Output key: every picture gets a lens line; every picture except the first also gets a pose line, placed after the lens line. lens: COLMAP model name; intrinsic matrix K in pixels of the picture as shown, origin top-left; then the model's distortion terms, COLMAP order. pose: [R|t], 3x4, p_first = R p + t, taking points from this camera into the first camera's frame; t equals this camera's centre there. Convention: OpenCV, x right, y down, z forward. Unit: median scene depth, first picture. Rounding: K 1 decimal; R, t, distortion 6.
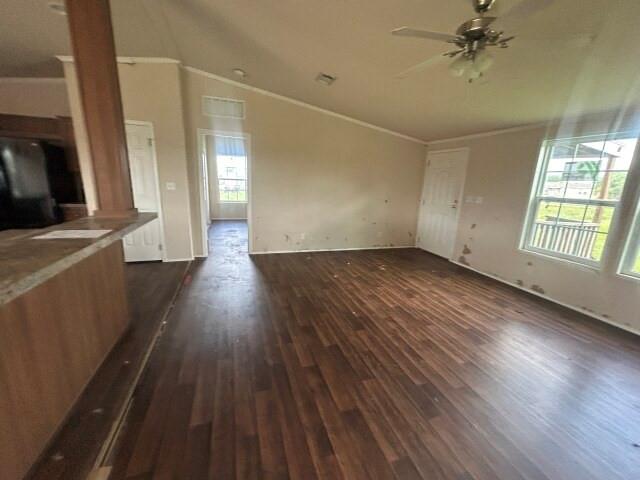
lens RADIAL K [[263.1, 0, 324.5], [0, 263.1, 239.7], [0, 0, 1]] dist [-0.000724, 0.000098]
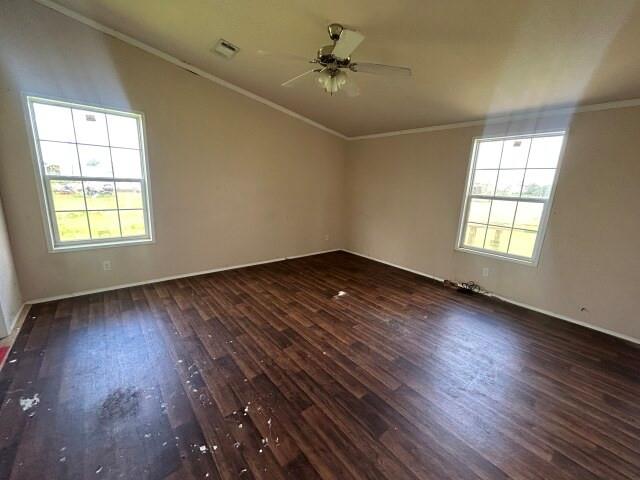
lens RADIAL K [[265.0, 0, 322.9], [0, 265.0, 235.9], [0, 0, 1]] dist [0.033421, 0.000028]
pose [[0.931350, -0.078224, 0.355623, -0.044014], [0.080206, 0.996736, 0.009191, -0.028874], [-0.355181, 0.019963, 0.934584, 0.118864]]
